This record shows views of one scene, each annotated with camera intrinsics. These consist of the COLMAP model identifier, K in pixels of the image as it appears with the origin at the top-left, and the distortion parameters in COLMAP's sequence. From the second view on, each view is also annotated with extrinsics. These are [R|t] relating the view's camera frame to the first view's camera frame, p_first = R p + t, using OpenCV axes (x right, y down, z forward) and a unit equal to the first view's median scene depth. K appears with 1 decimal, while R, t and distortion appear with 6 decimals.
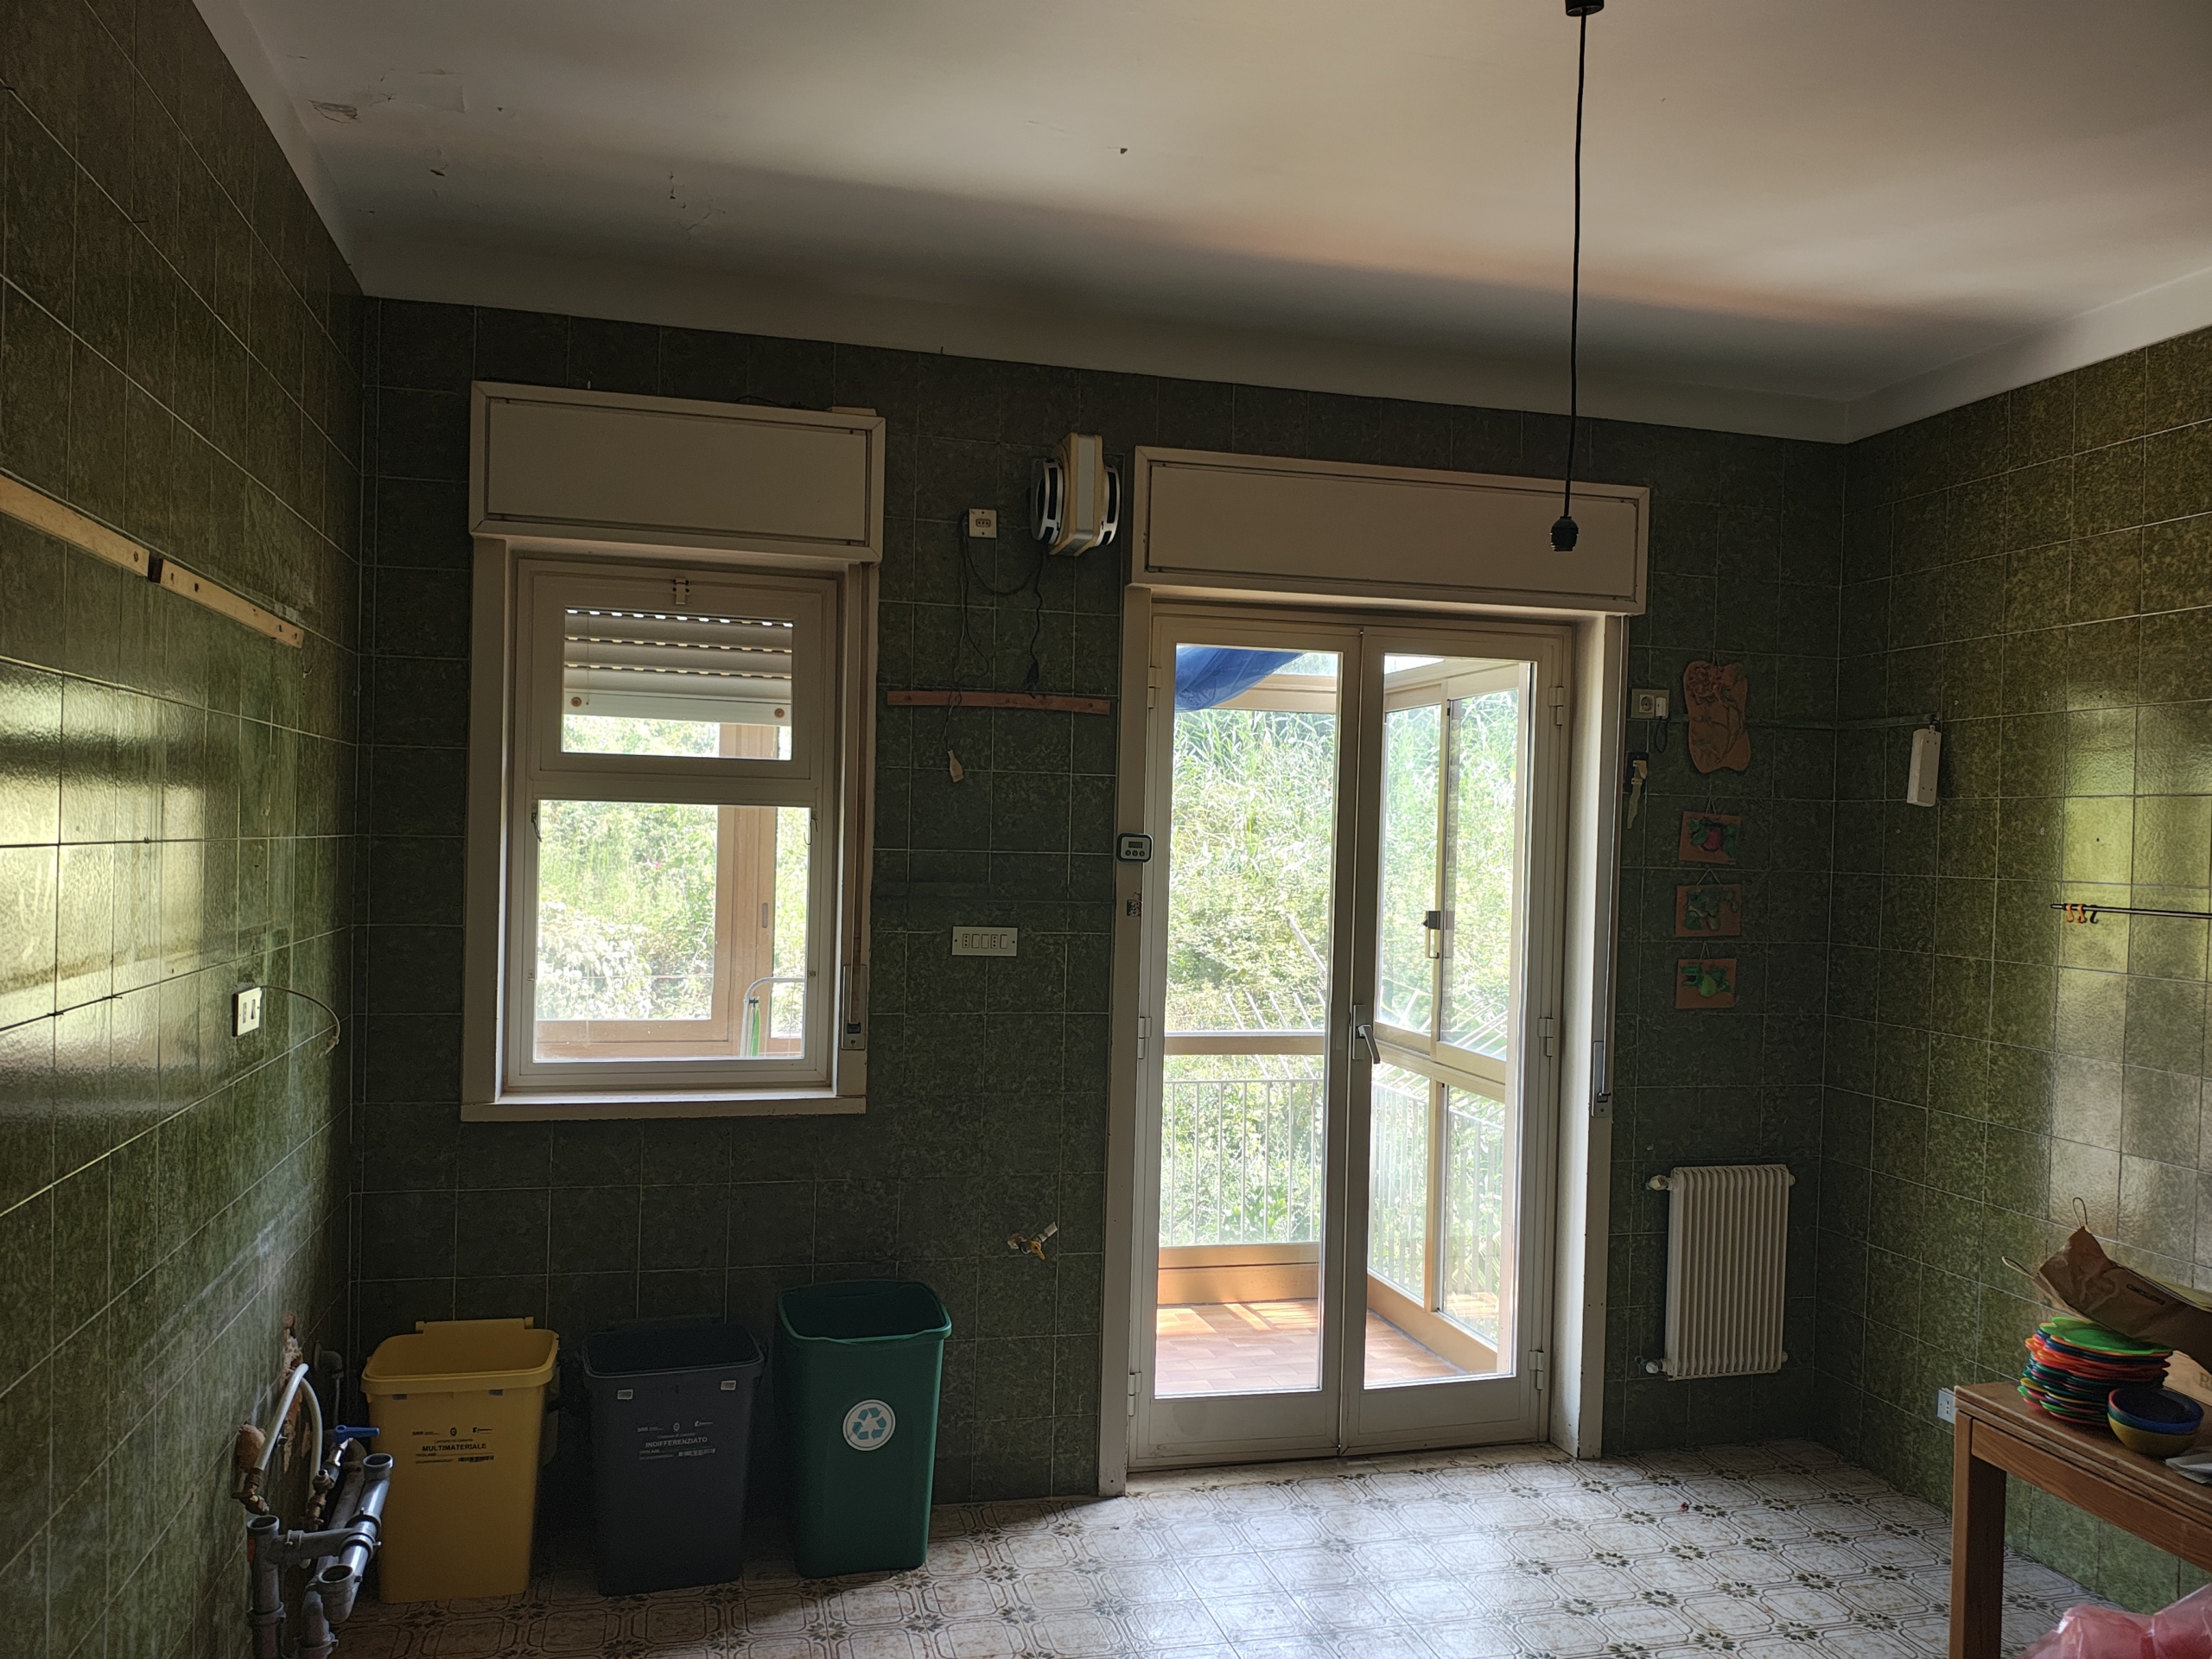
lens RADIAL K [[1648.9, 0, 1098.4], [0, 1648.9, 831.9], [0, 0, 1]] dist [0.040226, -0.092250]
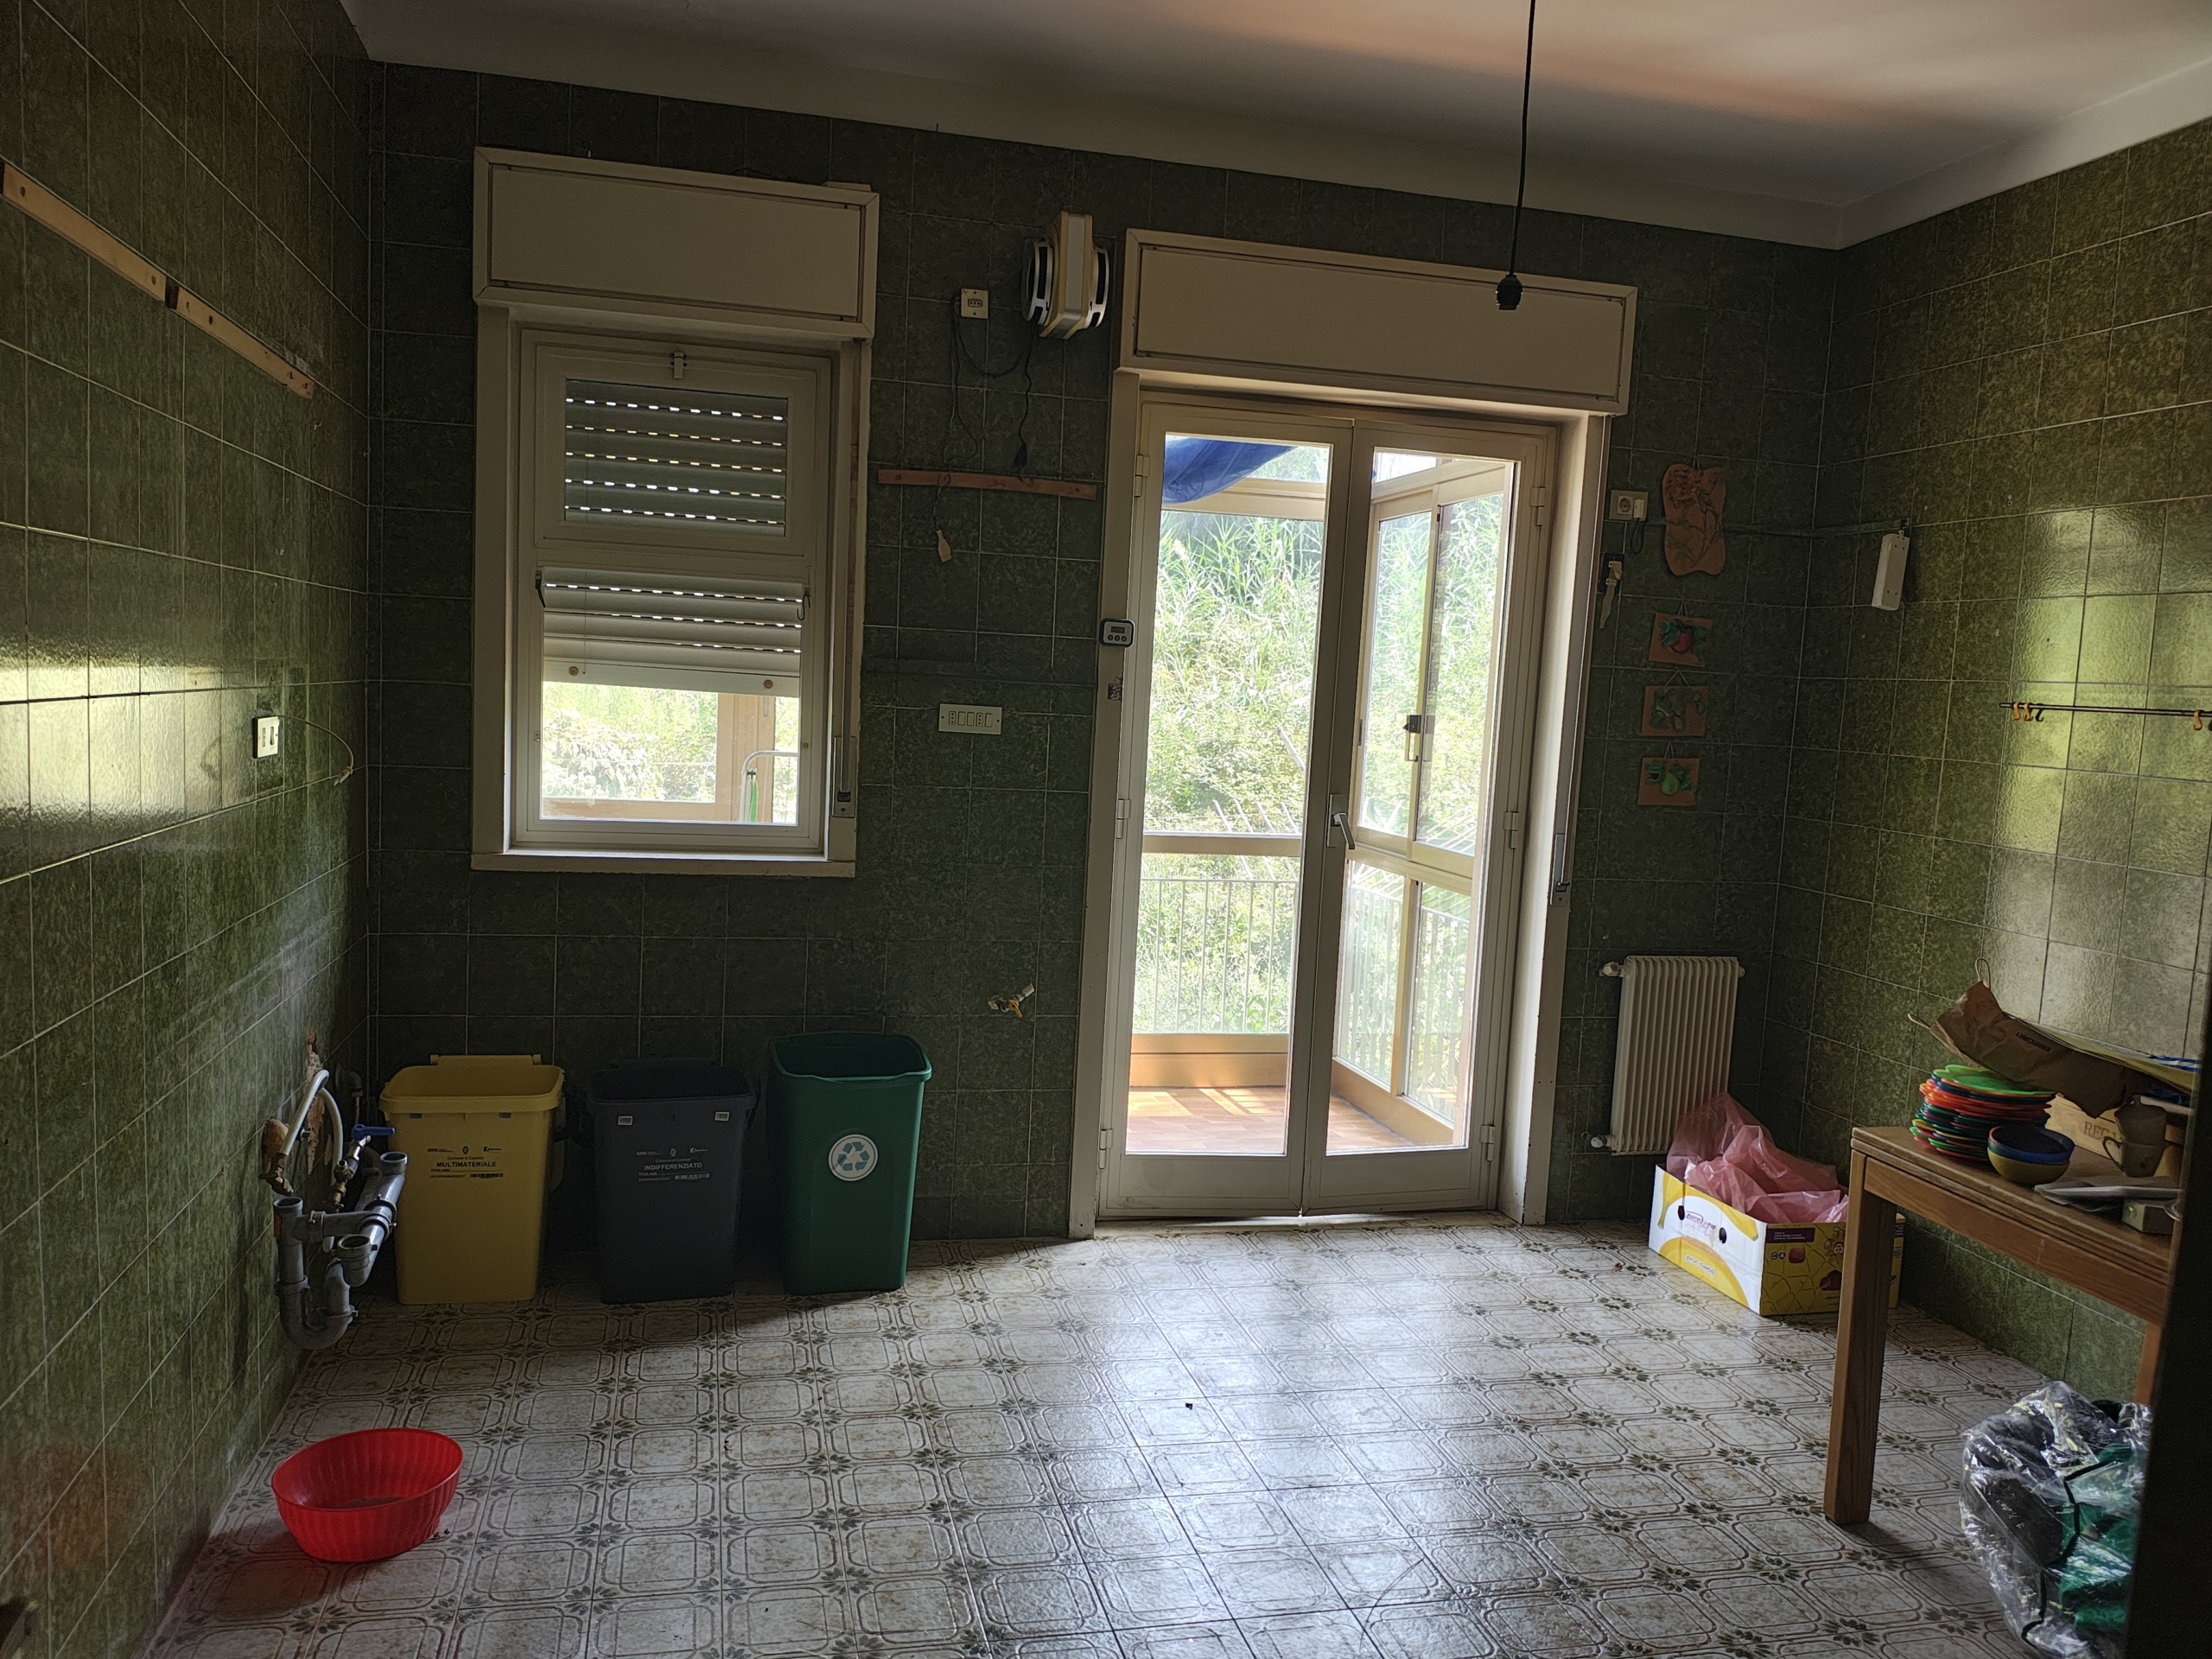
lens RADIAL K [[1648.9, 0, 1095.1], [0, 1648.9, 831.0], [0, 0, 1]] dist [0.040226, -0.092250]
pose [[0.999606, 0.025422, -0.011883, 0.024780], [-0.024220, 0.995442, 0.092242, 0.040991], [0.014174, -0.091918, 0.995666, -0.044284]]
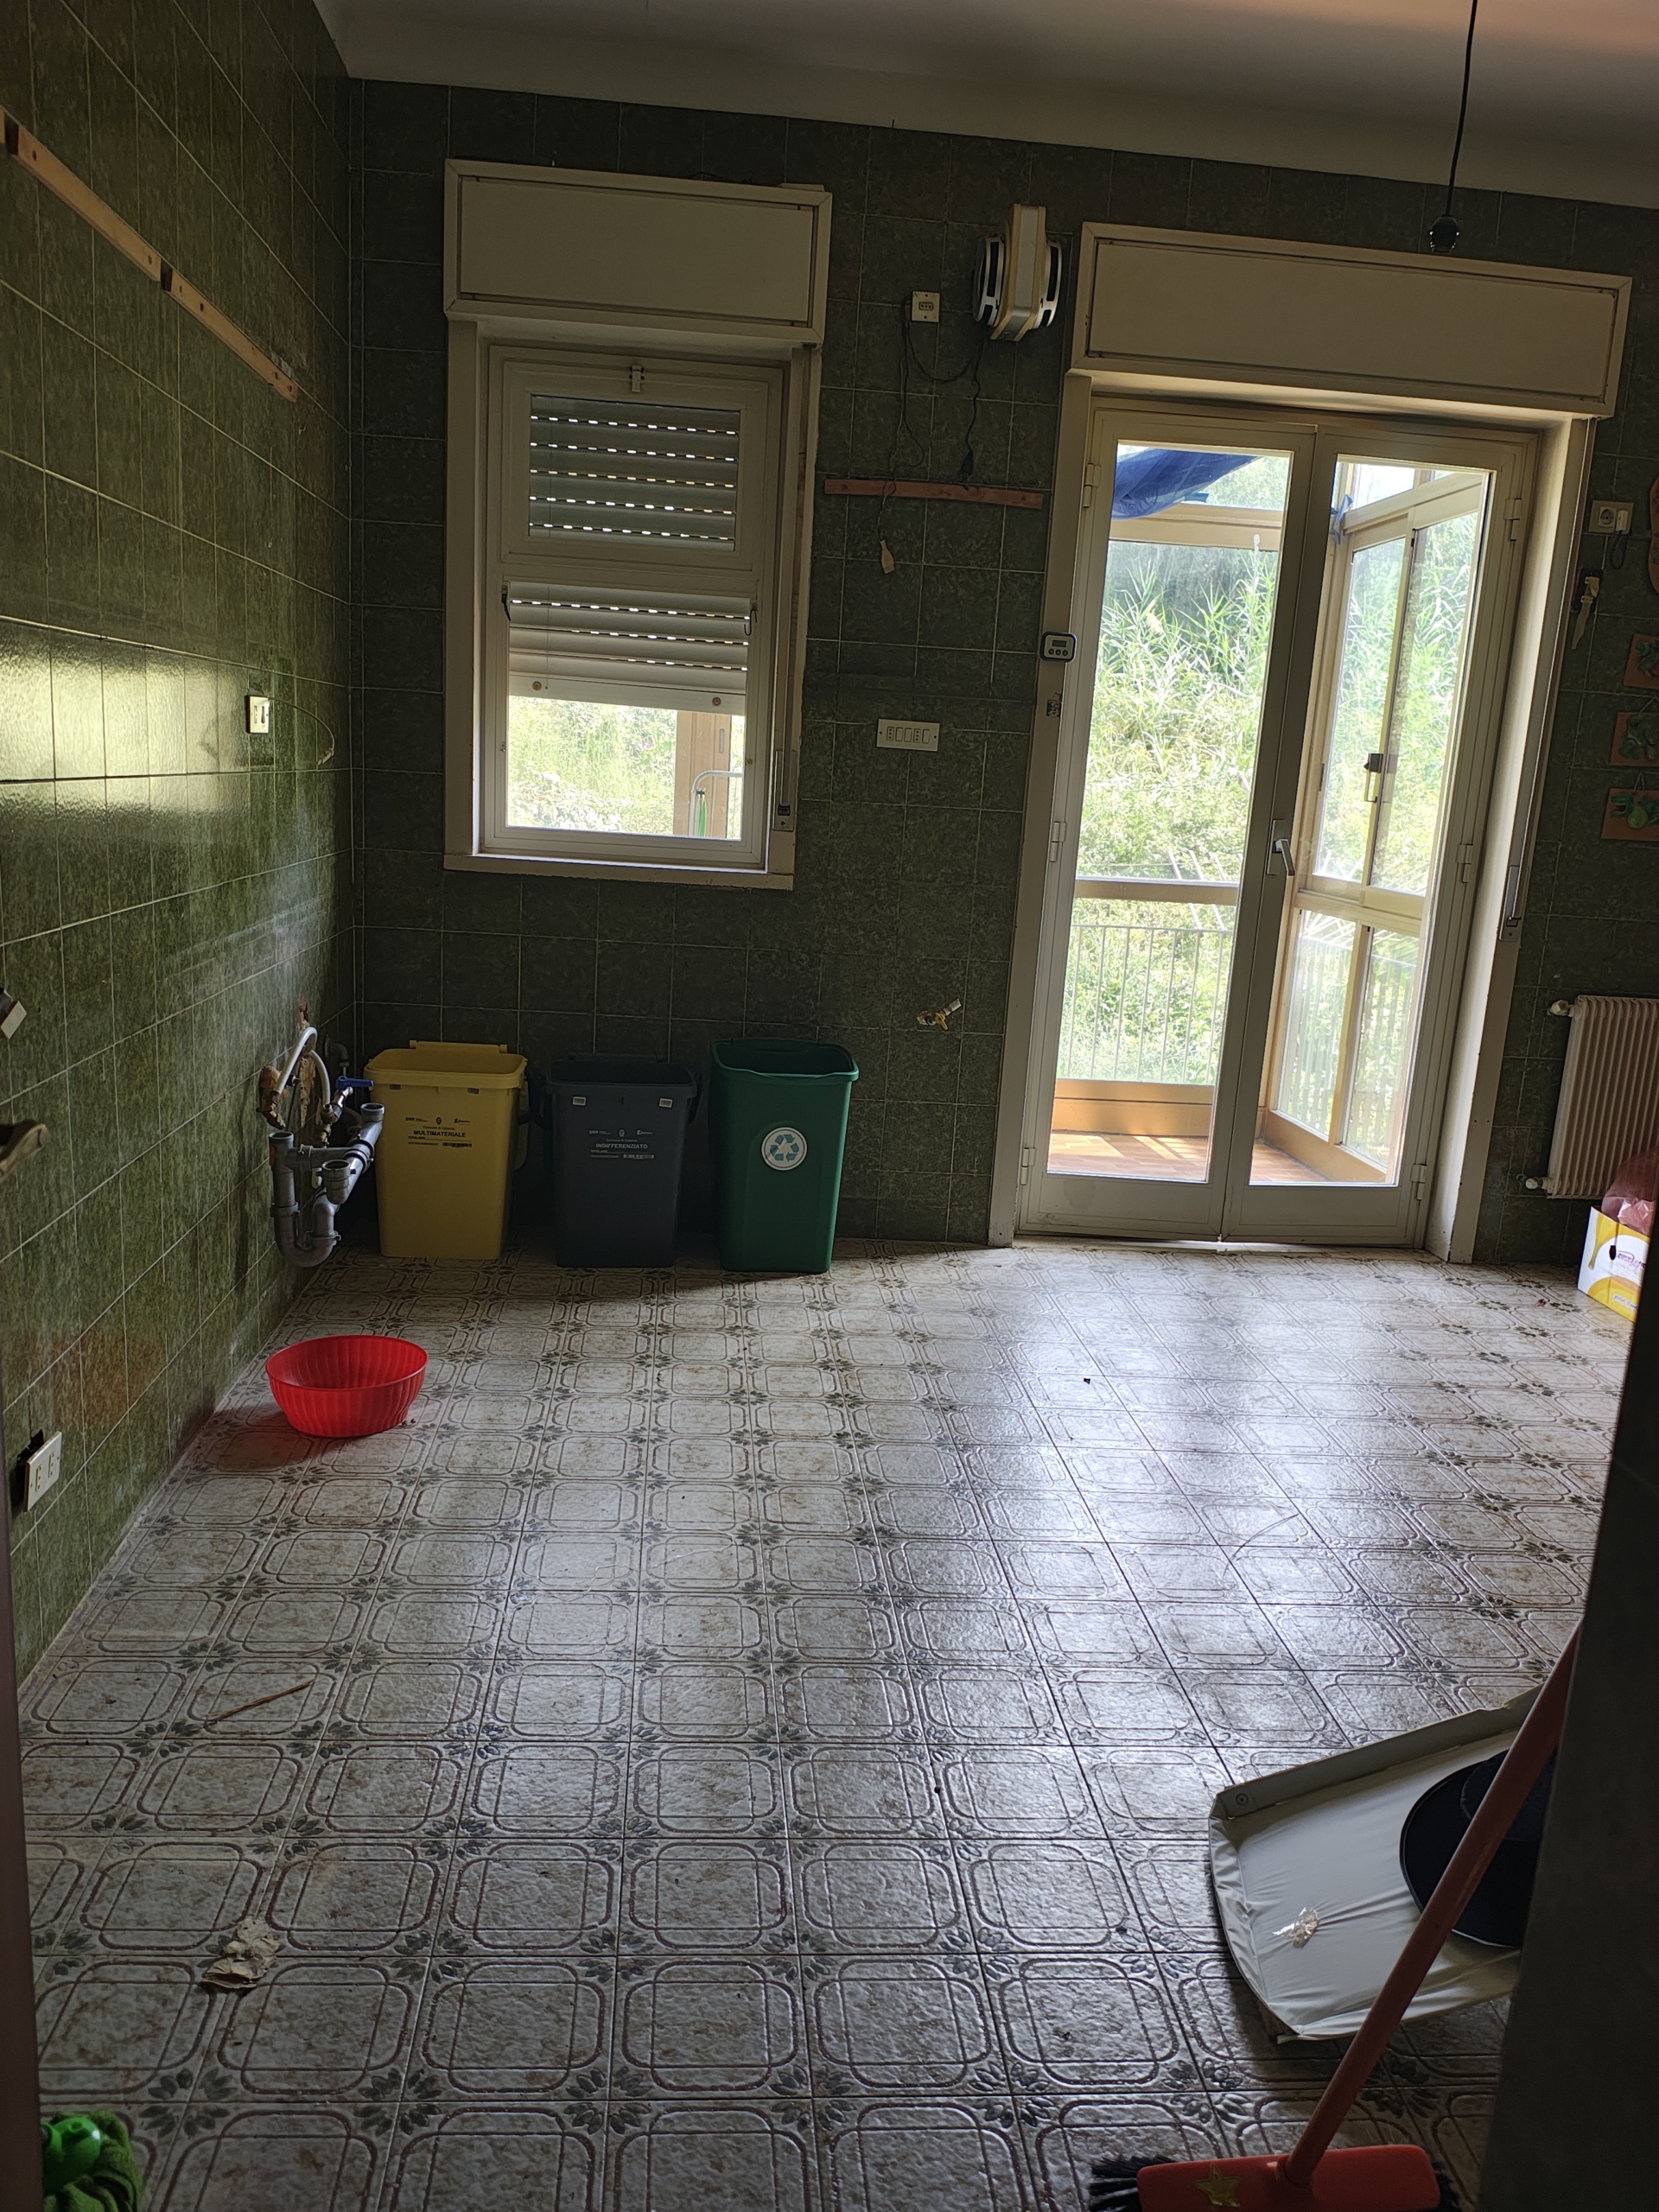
lens RADIAL K [[1648.9, 0, 818.1], [0, 1648.9, 1110.4], [0, 0, 1]] dist [0.040226, -0.092250]
pose [[0.985216, 0.067516, -0.157450, 0.059000], [-0.034803, 0.978781, 0.201933, 0.094209], [0.167743, -0.193468, 0.966661, -0.090209]]
